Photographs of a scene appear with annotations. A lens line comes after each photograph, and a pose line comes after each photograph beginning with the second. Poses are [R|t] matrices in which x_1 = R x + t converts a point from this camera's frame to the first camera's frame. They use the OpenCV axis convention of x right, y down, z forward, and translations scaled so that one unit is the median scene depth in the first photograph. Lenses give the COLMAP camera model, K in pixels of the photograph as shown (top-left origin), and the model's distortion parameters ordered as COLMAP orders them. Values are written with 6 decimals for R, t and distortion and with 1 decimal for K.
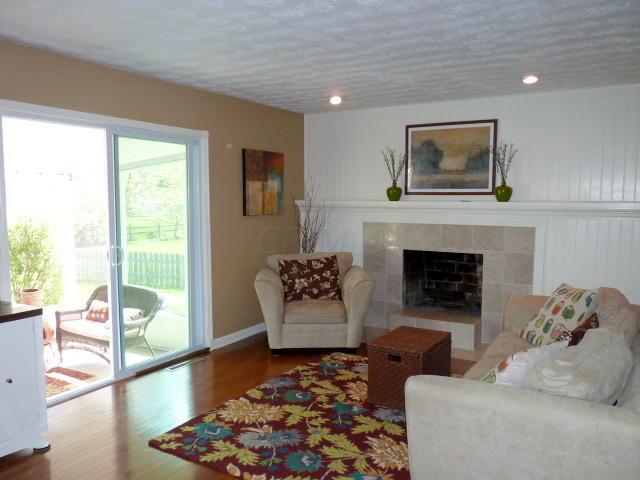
lens RADIAL K [[516.4, 0, 316.9], [0, 516.4, 244.3], [0, 0, 1]] dist [-0.030988, 0.008538]
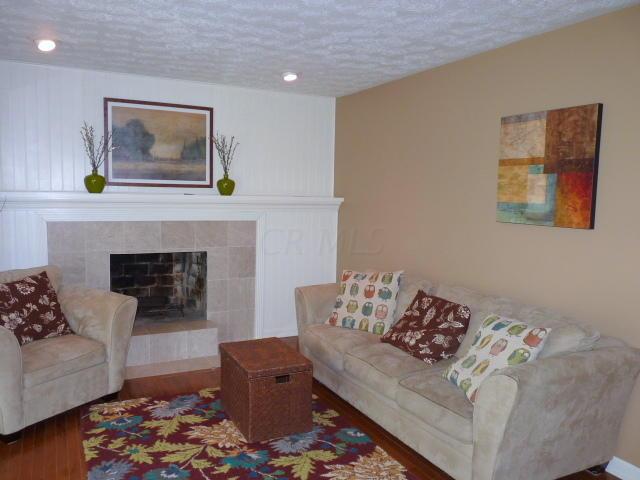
lens RADIAL K [[516.4, 0, 317.5], [0, 516.4, 242.7], [0, 0, 1]] dist [-0.030988, 0.008538]
pose [[0.517481, -0.071629, 0.852691, -0.366809], [0.056713, 0.997170, 0.049348, -0.031134], [-0.853813, 0.022822, 0.520079, 0.338872]]
